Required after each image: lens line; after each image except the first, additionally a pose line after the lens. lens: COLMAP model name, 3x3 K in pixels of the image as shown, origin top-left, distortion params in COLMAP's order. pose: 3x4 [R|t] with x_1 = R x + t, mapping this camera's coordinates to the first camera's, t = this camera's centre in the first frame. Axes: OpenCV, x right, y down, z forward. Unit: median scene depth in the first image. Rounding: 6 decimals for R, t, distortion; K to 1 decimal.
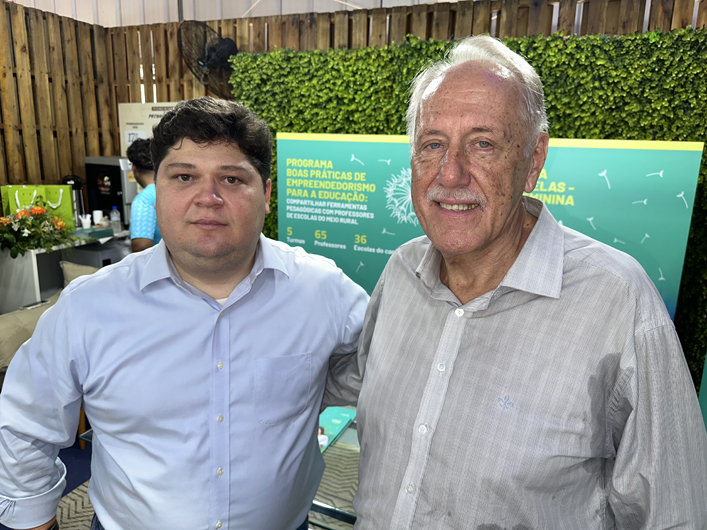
lens RADIAL K [[484.1, 0, 351.8], [0, 484.1, 270.7], [0, 0, 1]] dist [0.001033, -0.021178]
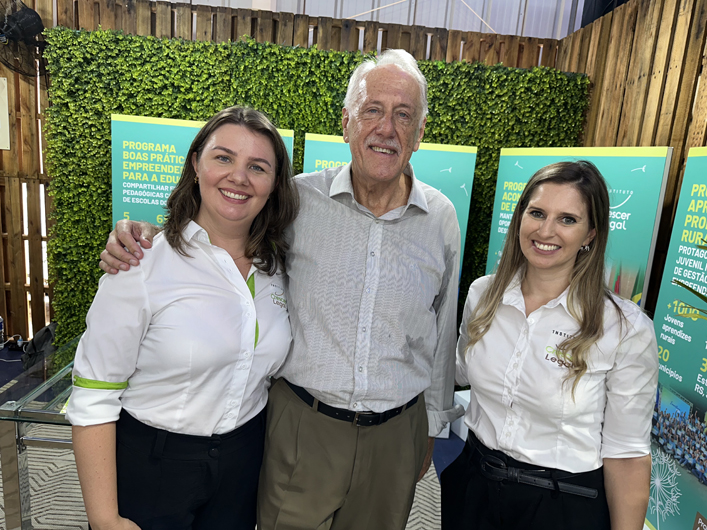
lens RADIAL K [[484.1, 0, 355.8], [0, 484.1, 262.3], [0, 0, 1]] dist [0.001033, -0.021178]
pose [[0.913989, -0.031409, 0.404521, -0.104468], [0.043437, 0.998844, -0.020588, 0.052248], [-0.403407, 0.036388, 0.914297, -0.070851]]
